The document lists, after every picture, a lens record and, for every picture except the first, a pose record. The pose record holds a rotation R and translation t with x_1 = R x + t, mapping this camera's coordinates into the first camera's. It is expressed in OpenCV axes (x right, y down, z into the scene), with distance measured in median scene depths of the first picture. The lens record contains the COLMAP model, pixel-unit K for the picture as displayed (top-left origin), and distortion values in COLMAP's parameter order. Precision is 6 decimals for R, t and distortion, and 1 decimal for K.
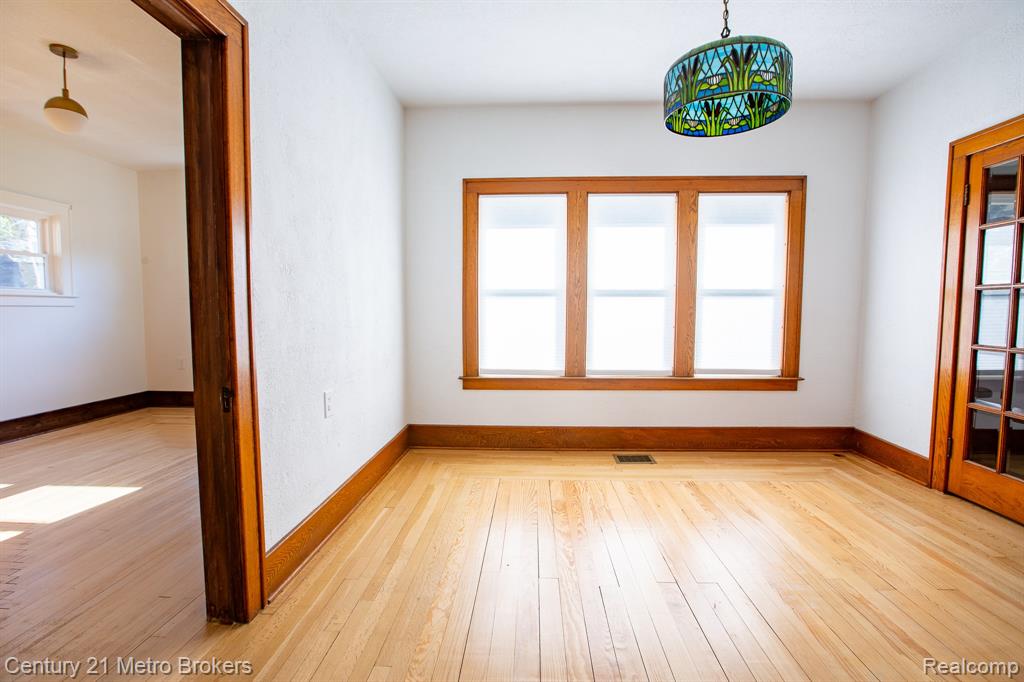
lens RADIAL K [[470.2, 0, 512.0], [0, 470.2, 341.0], [0, 0, 1]] dist [-0.036332, 0.000585]
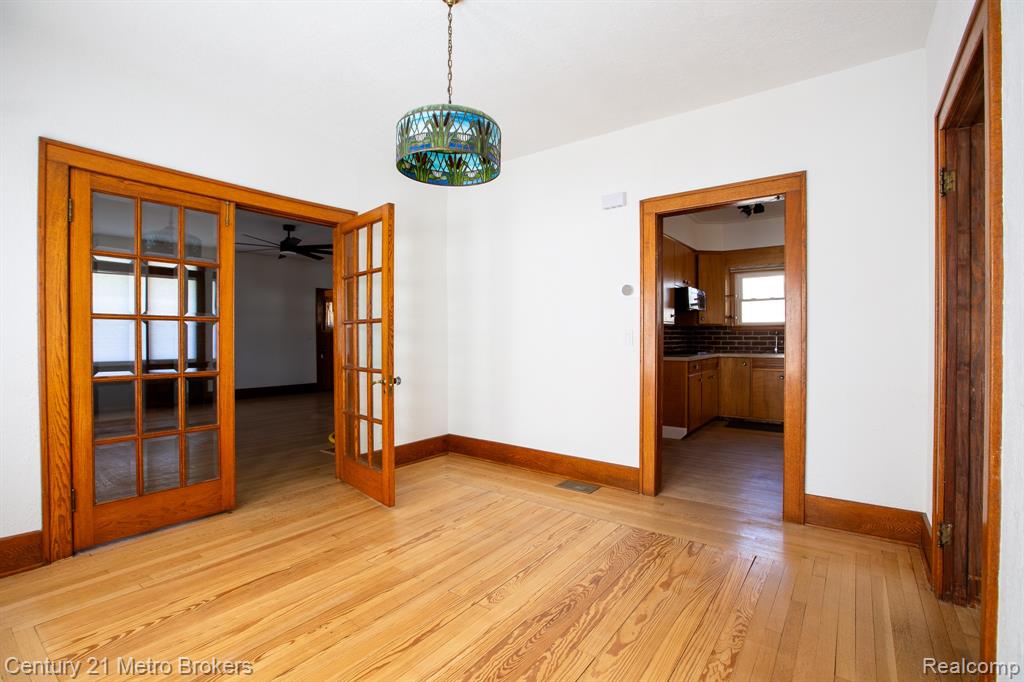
lens RADIAL K [[470.2, 0, 512.0], [0, 470.2, 341.0], [0, 0, 1]] dist [-0.036332, 0.000585]
pose [[-0.833582, -0.005716, 0.552366, -0.205571], [0.037232, 0.997091, 0.066505, -0.095527], [-0.551140, 0.076003, -0.830944, 1.299298]]
